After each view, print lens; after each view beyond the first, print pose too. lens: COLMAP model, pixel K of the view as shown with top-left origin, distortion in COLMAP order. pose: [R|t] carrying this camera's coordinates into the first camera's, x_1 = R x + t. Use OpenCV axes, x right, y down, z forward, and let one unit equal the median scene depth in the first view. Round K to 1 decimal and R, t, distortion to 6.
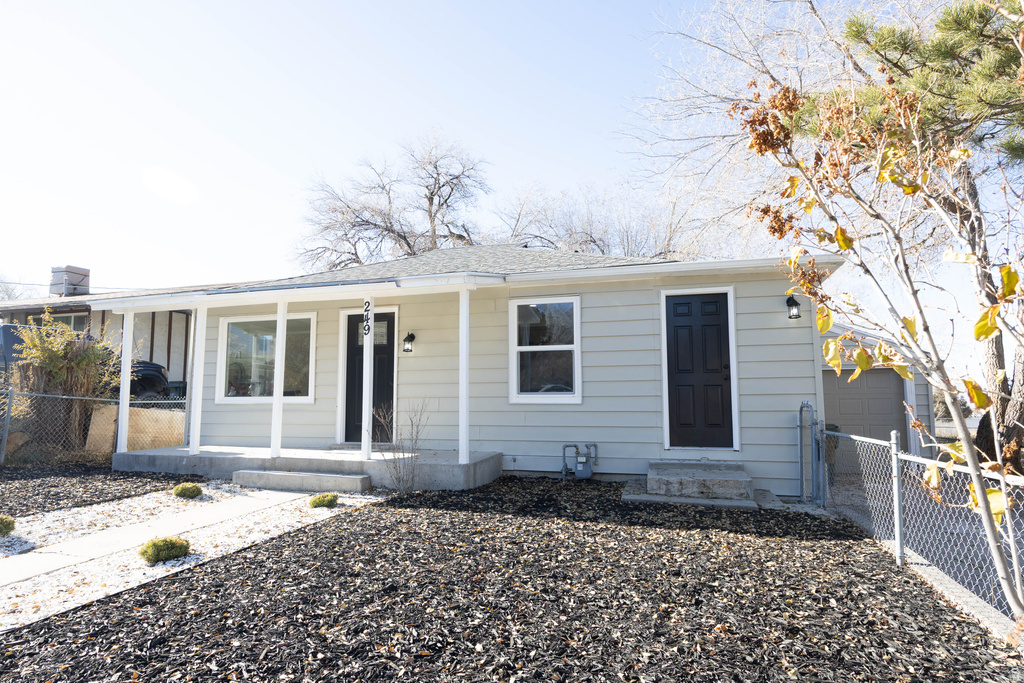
lens RADIAL K [[594.8, 0, 512.2], [0, 594.8, 341.6], [0, 0, 1]] dist [-0.016140, 0.000944]
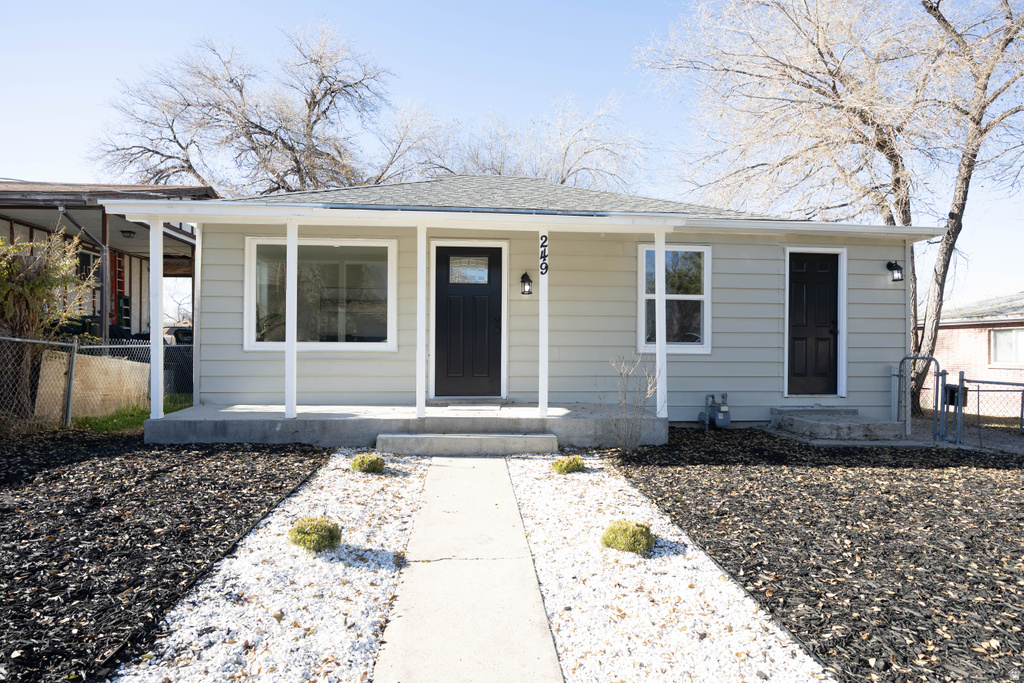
lens RADIAL K [[616.1, 0, 511.9], [0, 616.1, 343.5], [0, 0, 1]] dist [-0.008662, -0.001462]
pose [[0.921712, 0.012036, 0.387689, -0.610837], [-0.049354, 0.995034, 0.086443, 0.013255], [-0.384723, -0.098810, 0.917728, 0.177322]]
